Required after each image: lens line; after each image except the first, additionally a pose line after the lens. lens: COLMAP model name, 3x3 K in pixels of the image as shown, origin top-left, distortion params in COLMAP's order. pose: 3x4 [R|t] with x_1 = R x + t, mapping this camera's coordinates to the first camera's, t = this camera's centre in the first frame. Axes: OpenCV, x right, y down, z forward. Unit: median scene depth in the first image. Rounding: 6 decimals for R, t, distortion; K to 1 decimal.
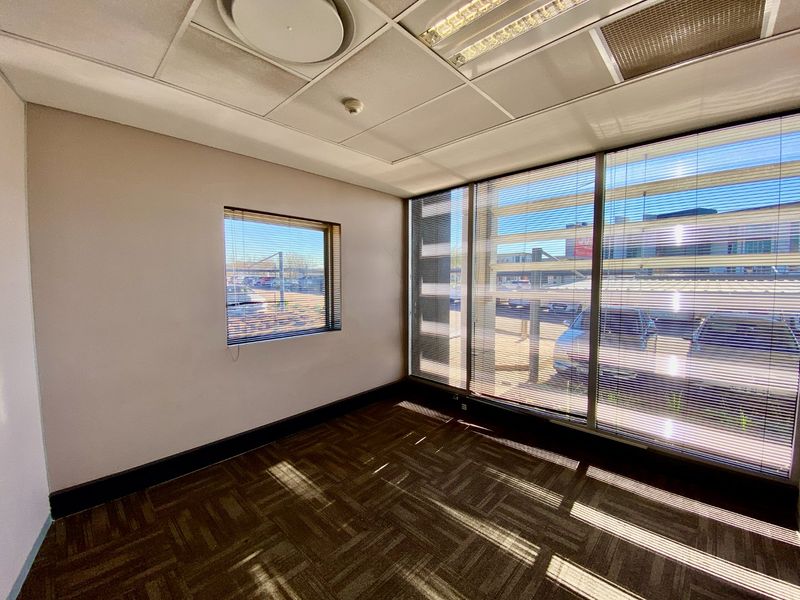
lens RADIAL K [[331.8, 0, 397.3], [0, 331.8, 298.6], [0, 0, 1]] dist [0.000089, -0.012229]
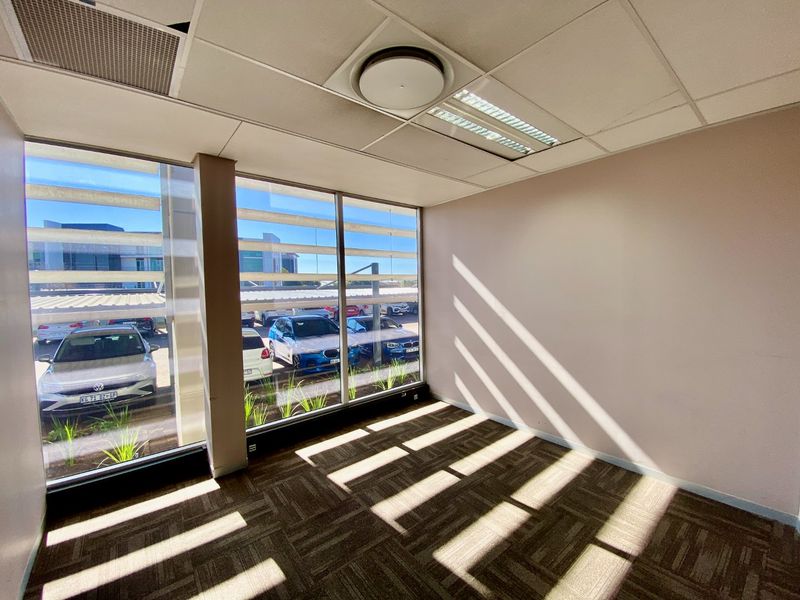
lens RADIAL K [[395.2, 0, 298.7], [0, 395.2, 305.8], [0, 0, 1]] dist [0.022046, -0.040727]
pose [[0.151389, -0.049975, 0.987210, -0.335642], [0.088077, 0.995431, 0.036885, -0.021744], [-0.984542, 0.081366, 0.155099, 0.321922]]
